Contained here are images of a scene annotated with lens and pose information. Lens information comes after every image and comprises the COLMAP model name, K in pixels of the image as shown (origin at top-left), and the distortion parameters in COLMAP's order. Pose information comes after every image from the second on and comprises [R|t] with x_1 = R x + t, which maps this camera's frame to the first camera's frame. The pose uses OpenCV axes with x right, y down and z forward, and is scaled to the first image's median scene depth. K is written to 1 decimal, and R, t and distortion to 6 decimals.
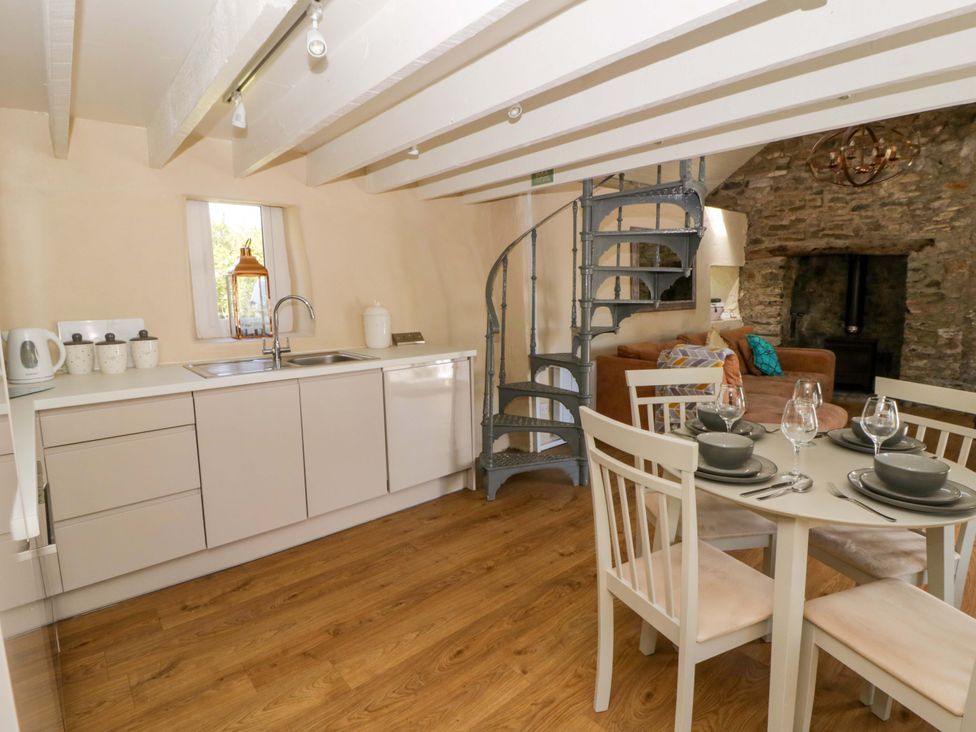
lens RADIAL K [[504.5, 0, 509.1], [0, 504.5, 352.1], [0, 0, 1]] dist [0.014013, -0.022016]
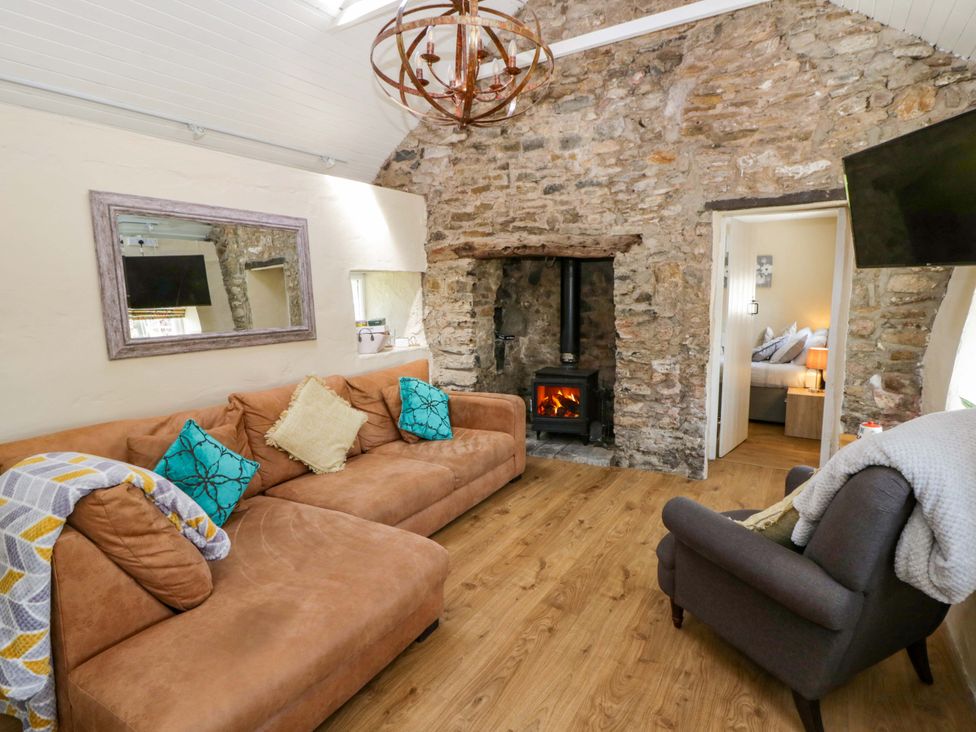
lens RADIAL K [[510.8, 0, 498.8], [0, 510.8, 353.8], [0, 0, 1]] dist [0.003398, -0.014298]
pose [[0.958064, -0.037338, 0.284112, 0.420244], [0.040139, 0.999186, -0.004040, -0.058822], [-0.283729, 0.015275, 0.958783, 0.351301]]
